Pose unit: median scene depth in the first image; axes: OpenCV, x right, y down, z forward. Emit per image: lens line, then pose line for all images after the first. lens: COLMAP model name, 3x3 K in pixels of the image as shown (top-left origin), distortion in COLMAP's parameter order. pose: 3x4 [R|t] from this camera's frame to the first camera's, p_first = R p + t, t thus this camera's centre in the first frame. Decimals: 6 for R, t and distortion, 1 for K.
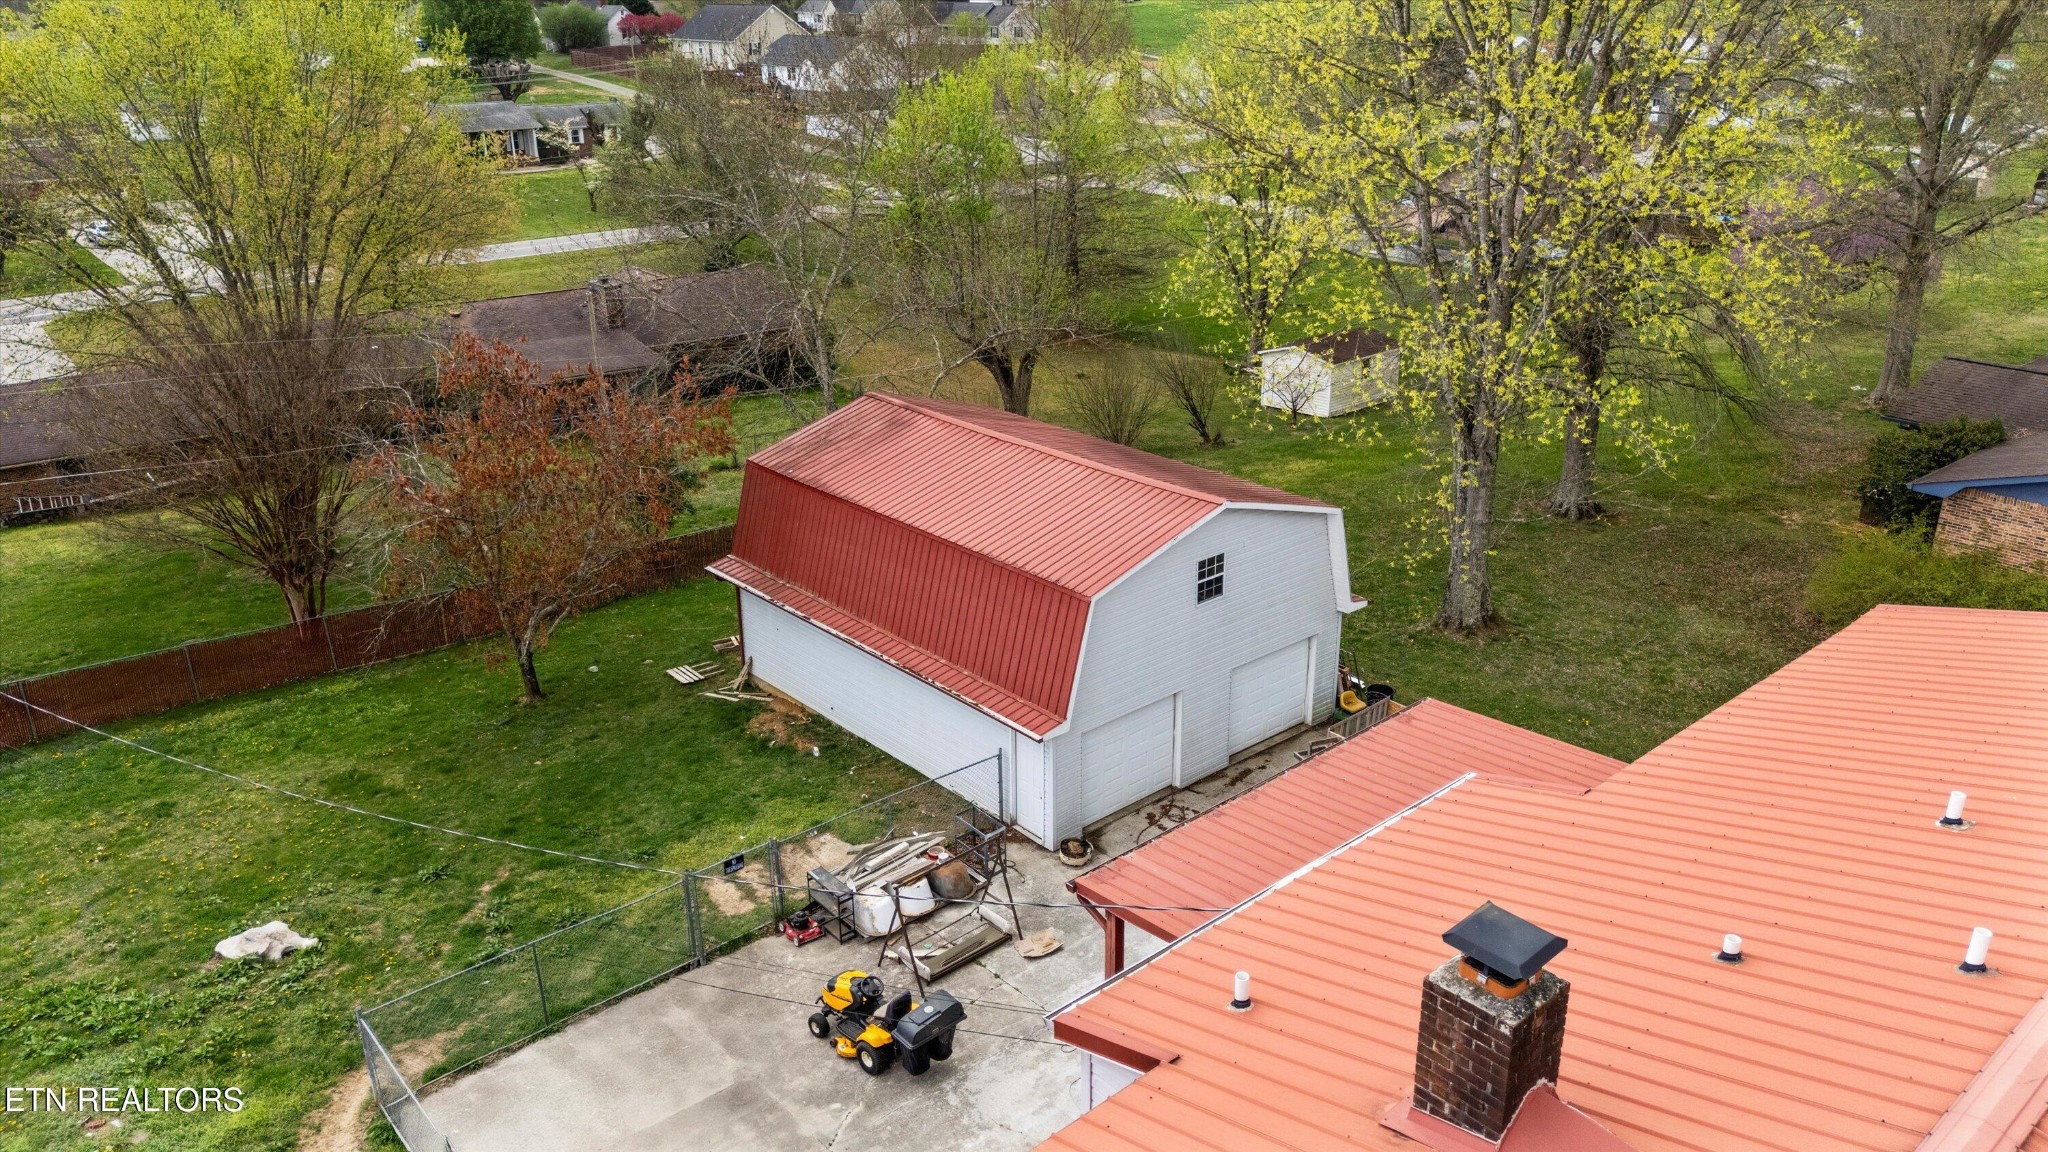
lens RADIAL K [[1542.2, 0, 1025.4], [0, 1542.2, 570.4], [0, 0, 1]] dist [0.006247, 0.004864]
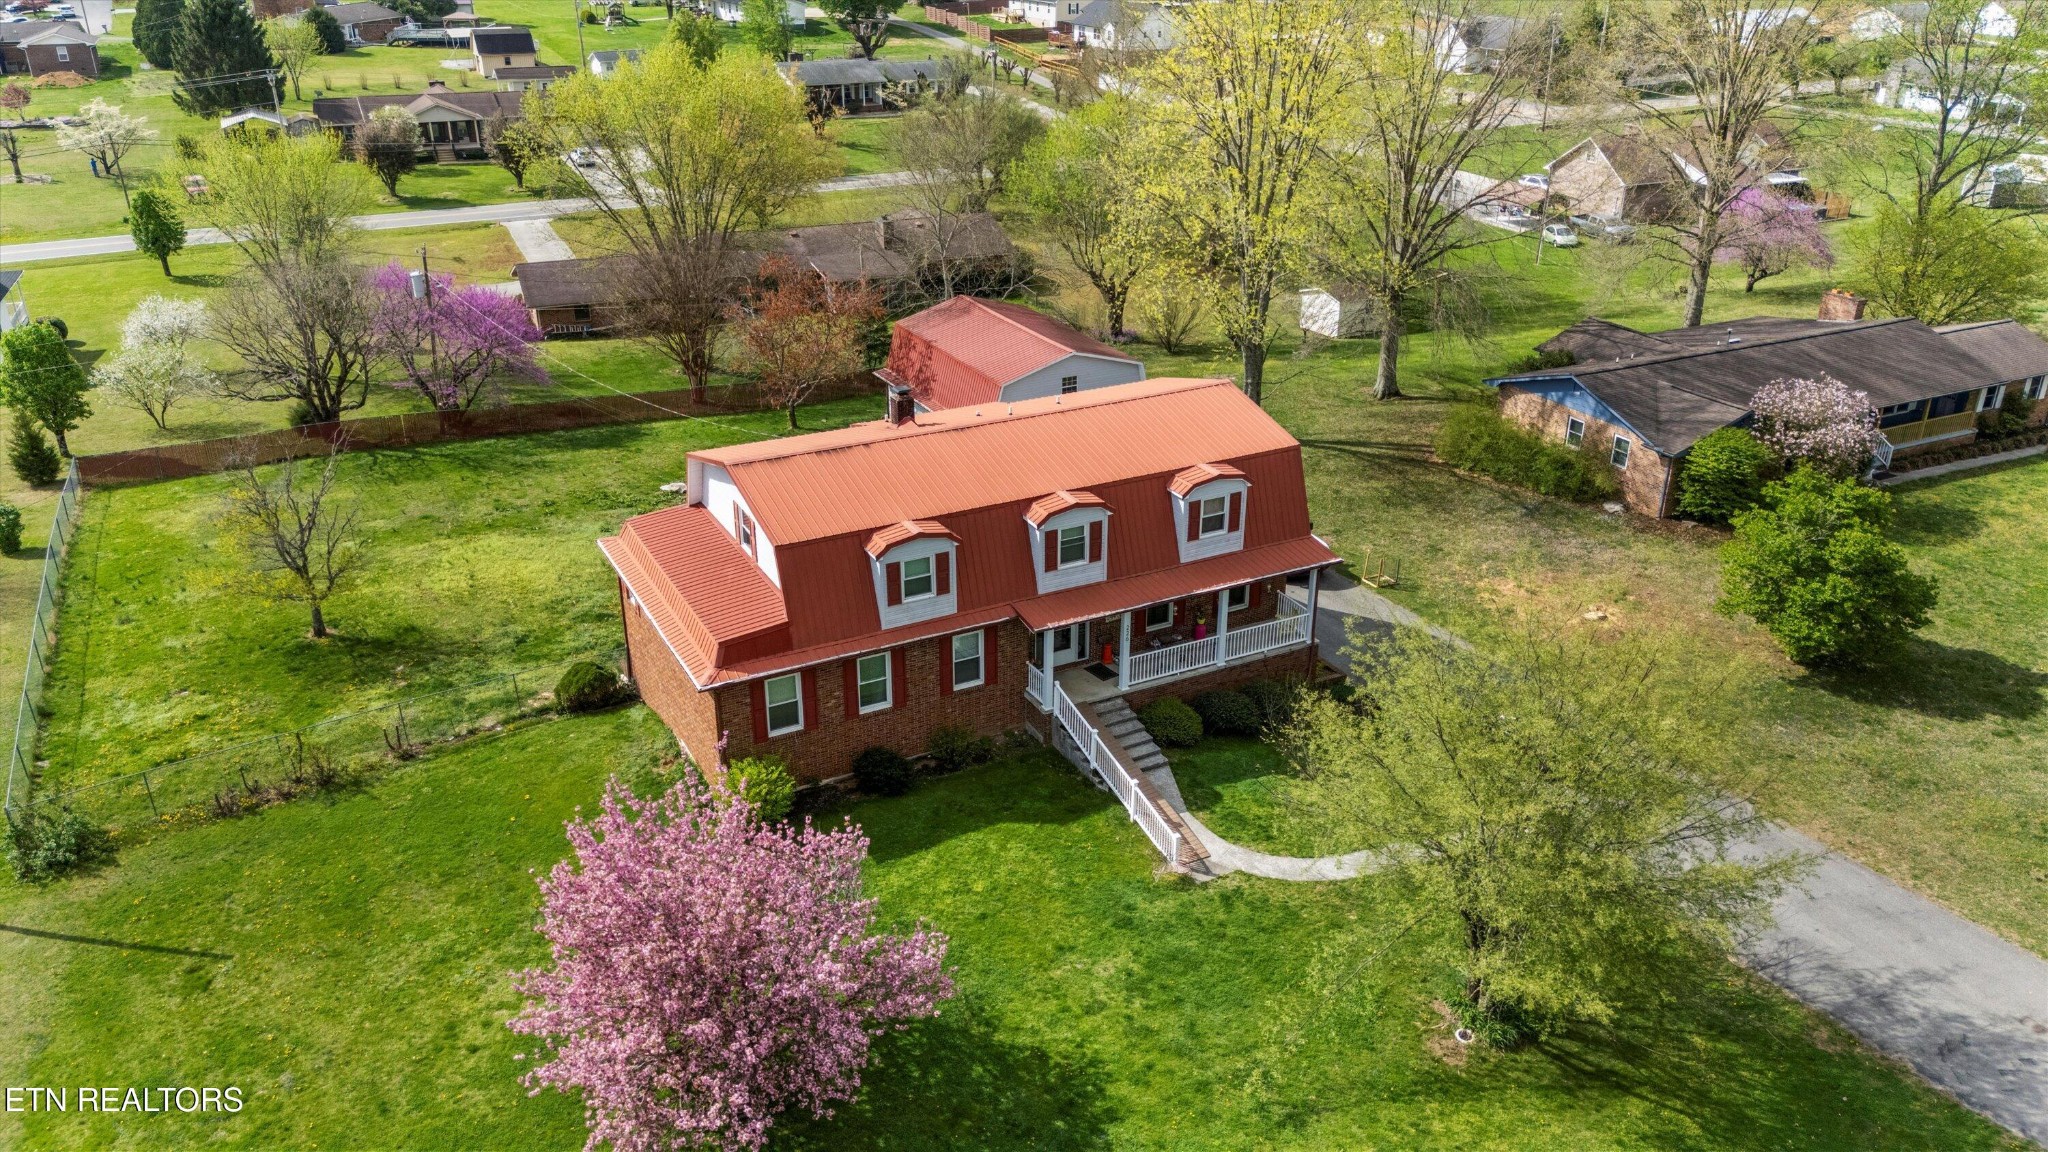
lens RADIAL K [[1500.3, 0, 1017.2], [0, 1500.3, 585.9], [0, 0, 1]] dist [0.080404, -0.084761]
pose [[0.970922, 0.107788, -0.213757, 0.324194], [-0.093509, 0.992725, 0.075852, 0.080462], [0.220378, -0.053658, 0.973938, -0.702160]]
